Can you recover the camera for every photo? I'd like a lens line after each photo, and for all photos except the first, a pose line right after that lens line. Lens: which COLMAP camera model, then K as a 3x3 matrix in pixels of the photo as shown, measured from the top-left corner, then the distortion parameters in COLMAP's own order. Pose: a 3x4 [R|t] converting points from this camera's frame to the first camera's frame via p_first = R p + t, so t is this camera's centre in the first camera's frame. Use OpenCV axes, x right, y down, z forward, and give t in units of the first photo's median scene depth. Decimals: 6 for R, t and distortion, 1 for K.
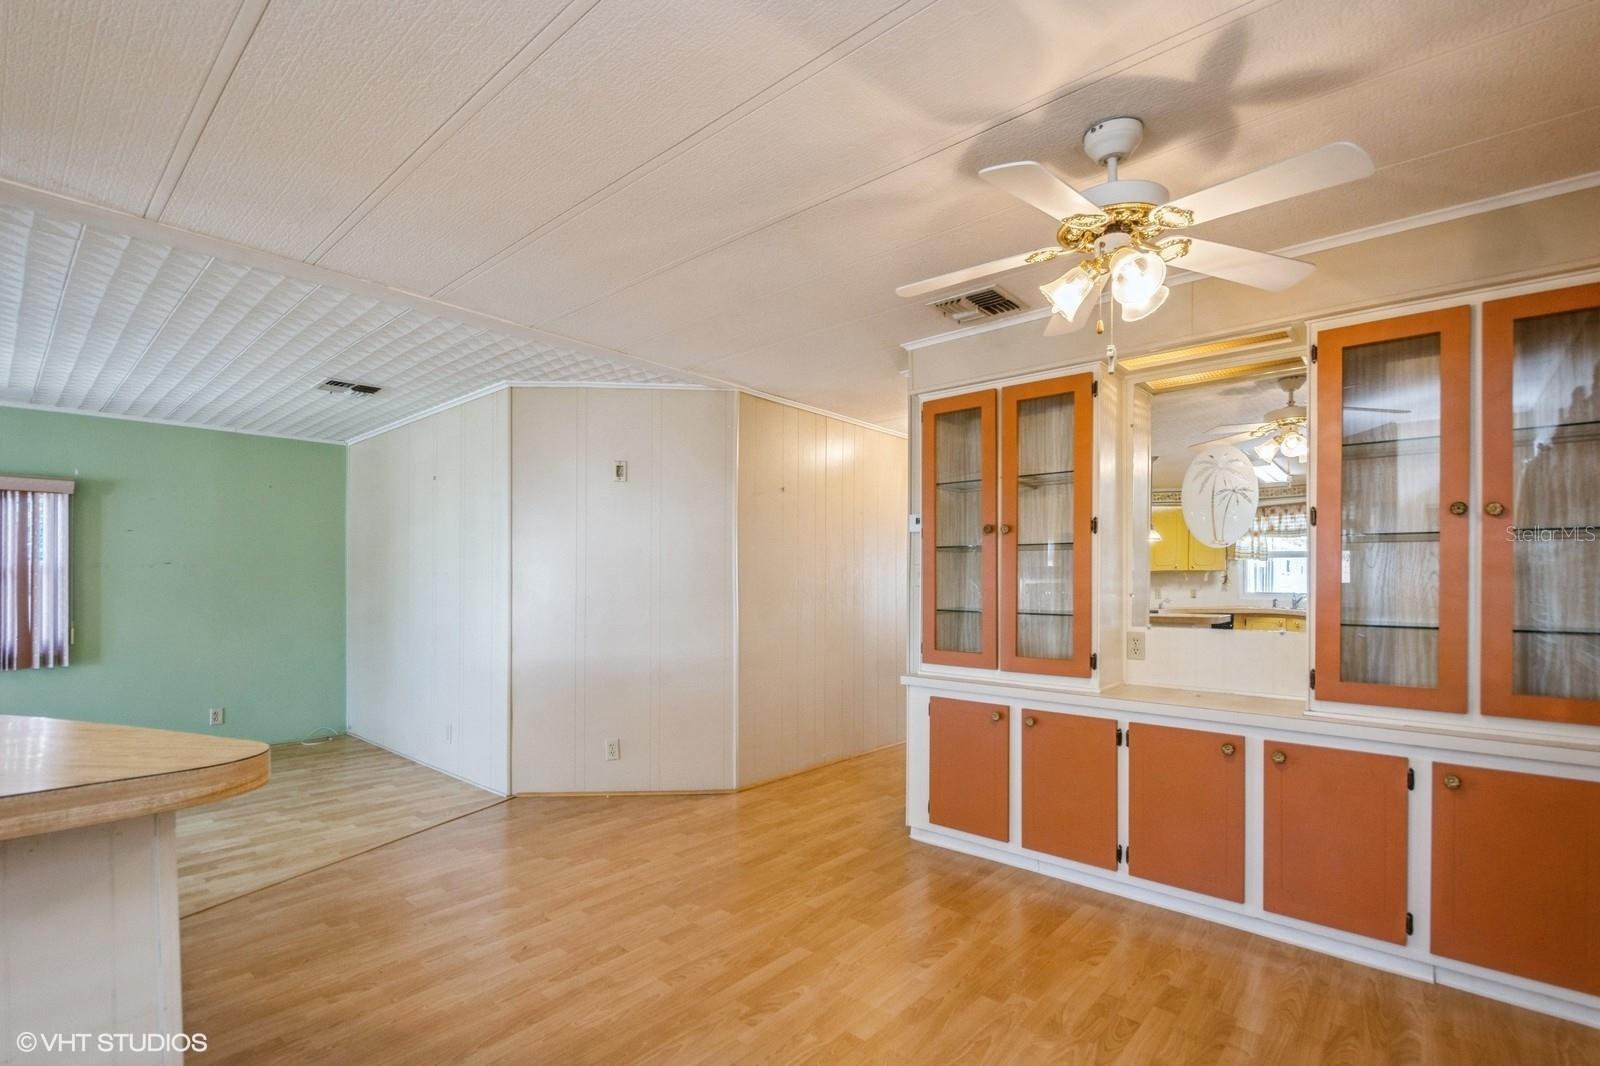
lens RADIAL K [[722.9, 0, 816.8], [0, 722.9, 576.9], [0, 0, 1]] dist [-0.002347, -0.001507]
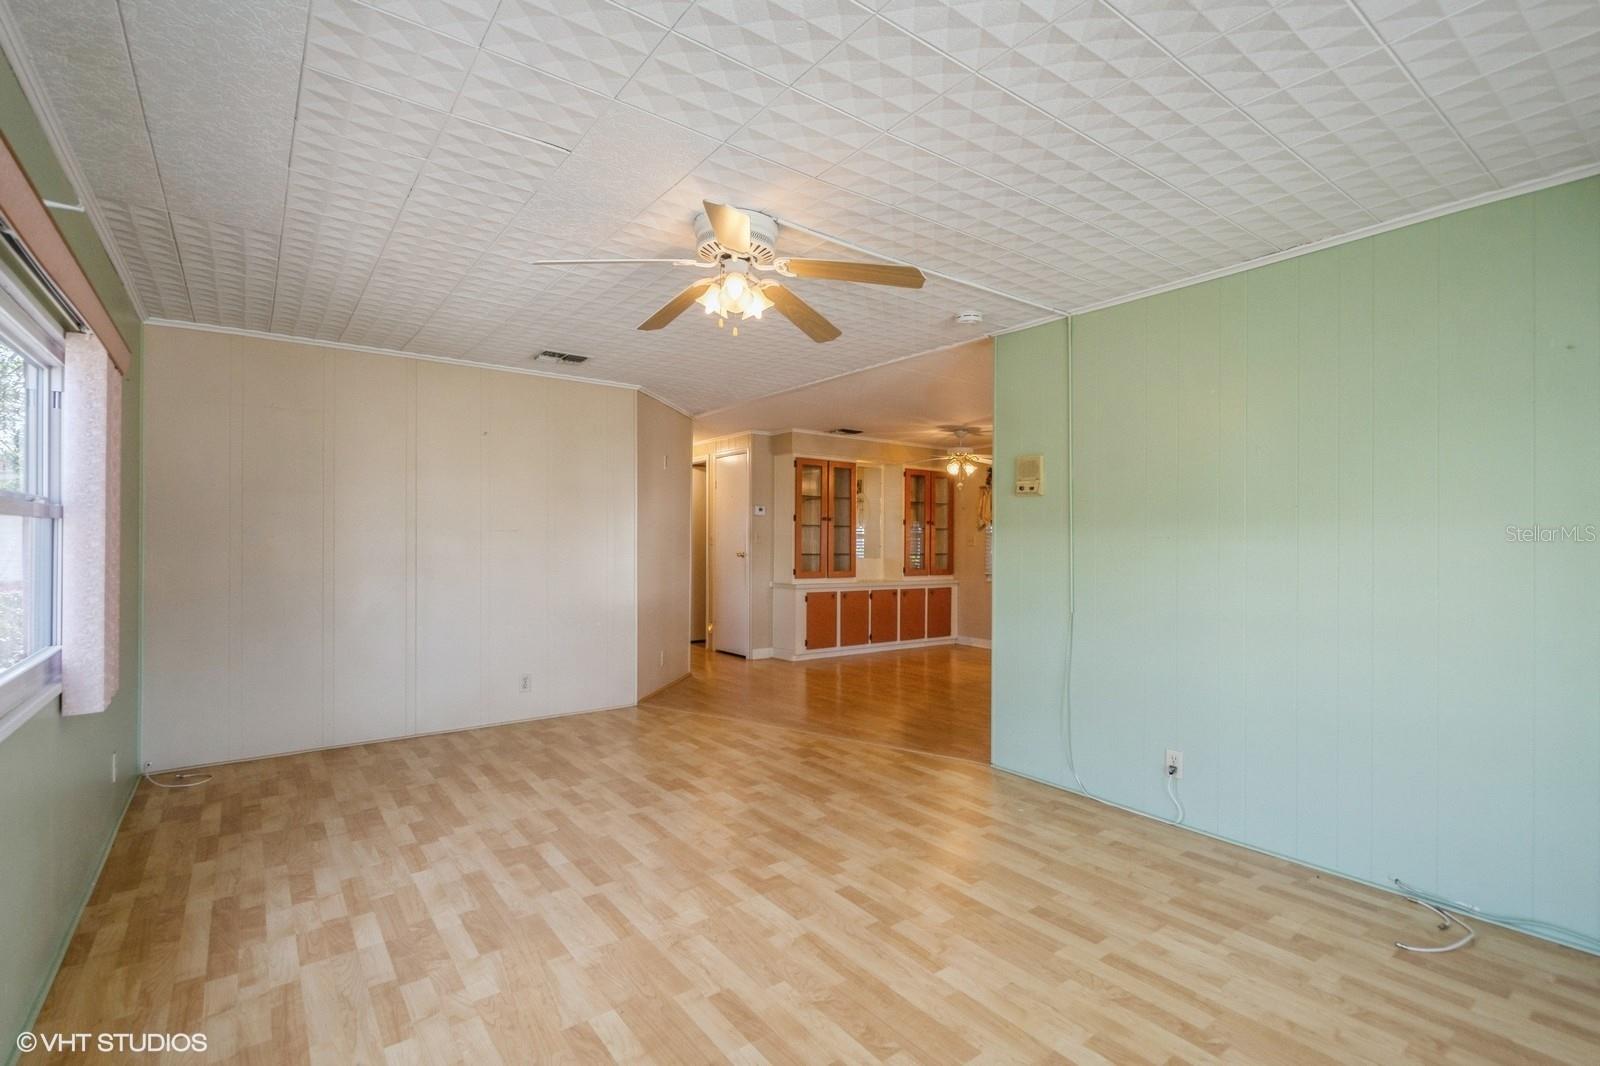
lens RADIAL K [[750.0, 0, 824.3], [0, 750.0, 538.2], [0, 0, 1]] dist [0.000312, -0.000279]
pose [[0.193832, 0.006663, 0.981012, -2.249677], [-0.010360, 0.999935, -0.004745, 0.009466], [-0.980980, -0.009243, 0.193889, 0.544446]]
